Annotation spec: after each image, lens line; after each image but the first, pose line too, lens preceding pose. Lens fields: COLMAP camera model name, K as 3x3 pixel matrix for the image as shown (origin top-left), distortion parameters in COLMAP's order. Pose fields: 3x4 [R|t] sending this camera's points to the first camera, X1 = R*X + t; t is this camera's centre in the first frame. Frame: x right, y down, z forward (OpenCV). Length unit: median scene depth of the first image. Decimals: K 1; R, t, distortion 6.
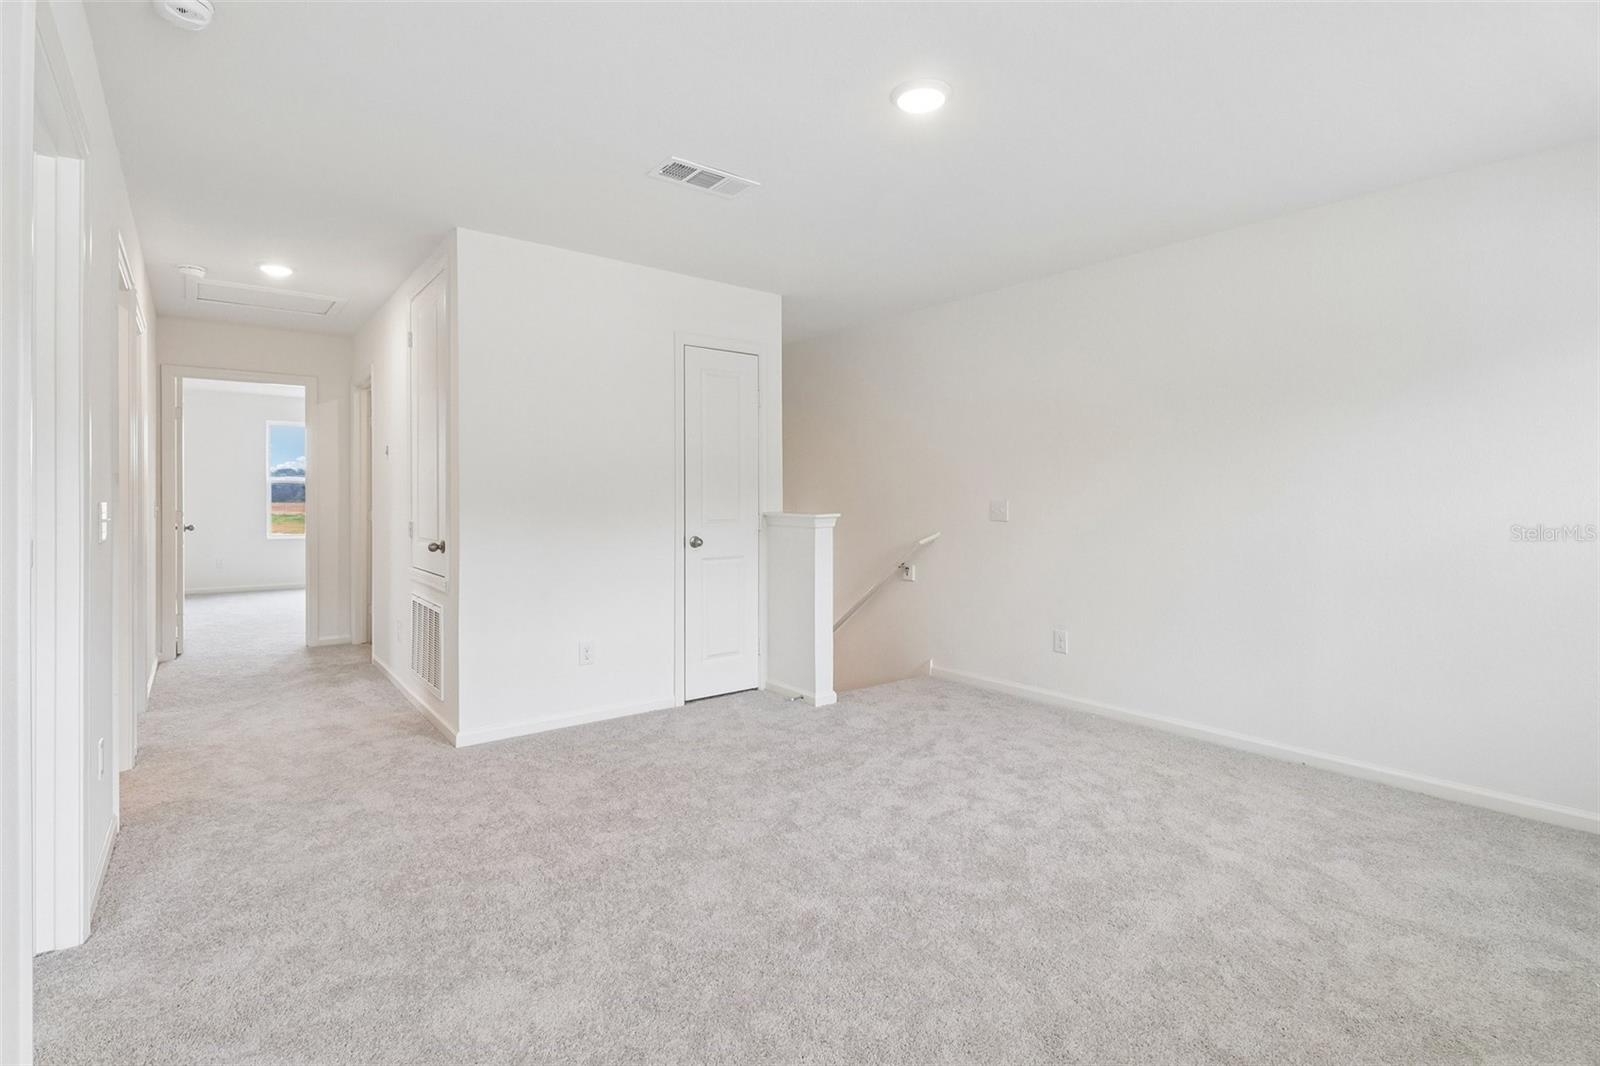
lens RADIAL K [[772.2, 0, 800.9], [0, 772.2, 507.3], [0, 0, 1]] dist [0.018845, -0.018647]
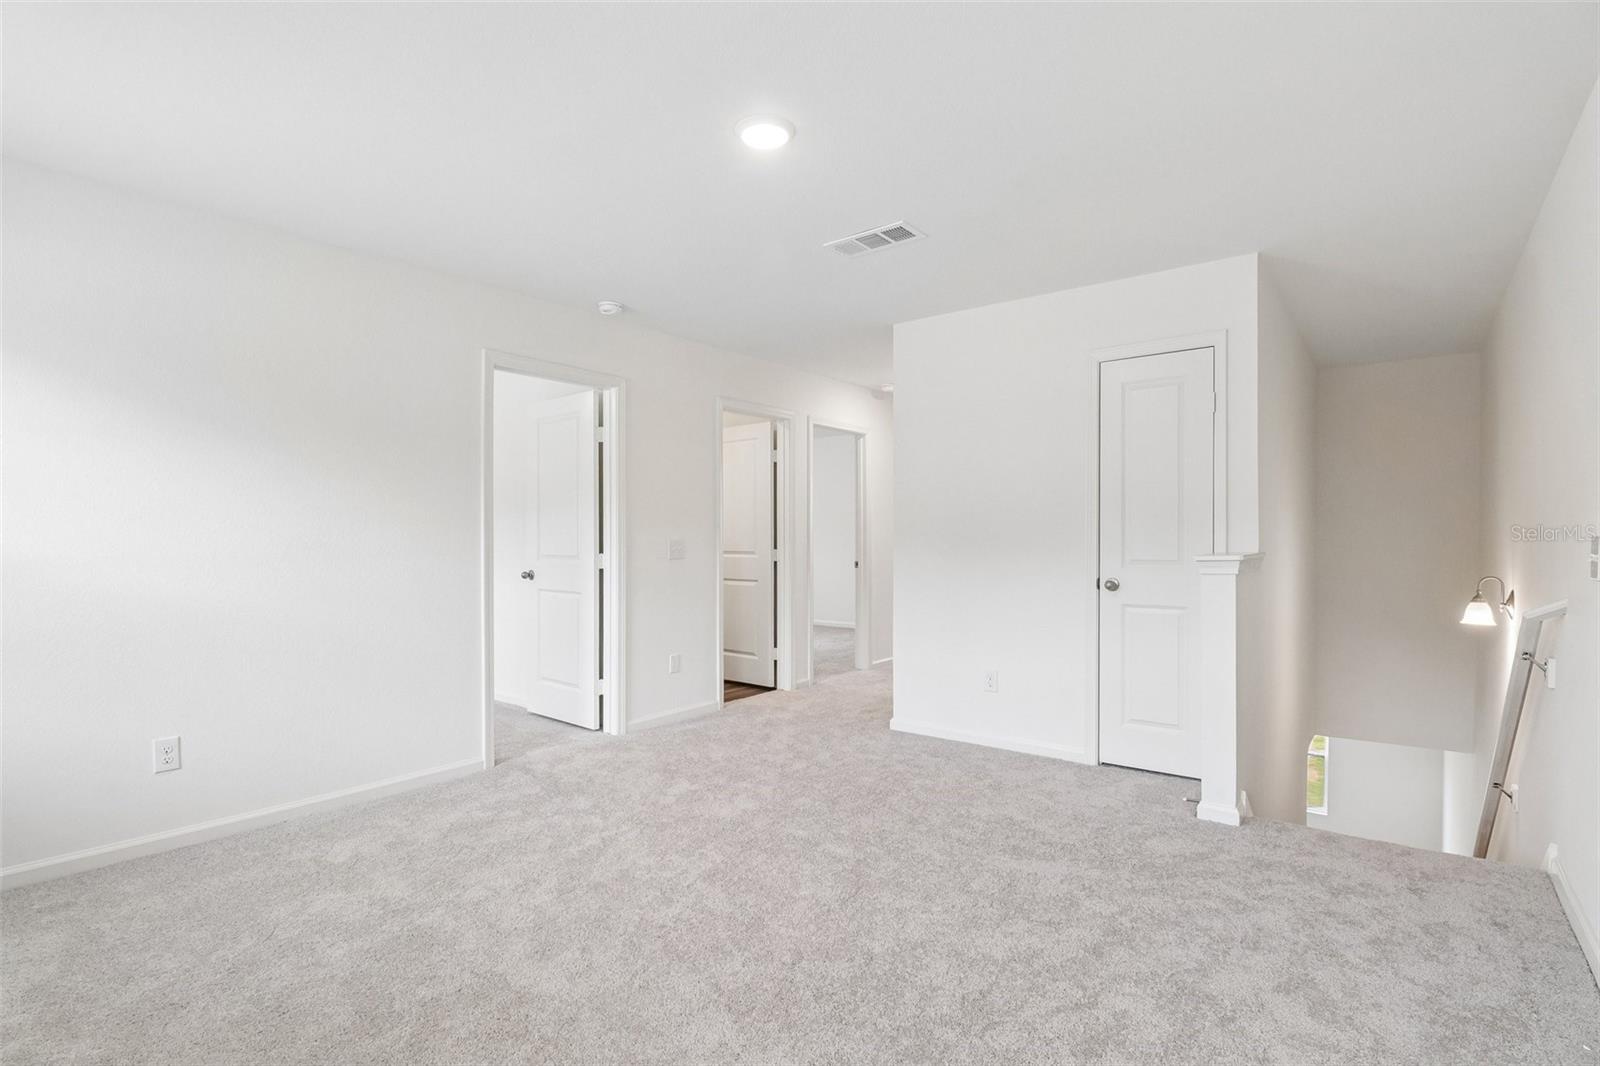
lens RADIAL K [[763.2, 0, 796.0], [0, 763.2, 546.0], [0, 0, 1]] dist [-0.000610, -0.016834]
pose [[0.252781, 0.009270, -0.967479, 0.678137], [0.010098, 0.999874, 0.012219, -0.014205], [0.967471, -0.012858, 0.252655, 0.482575]]
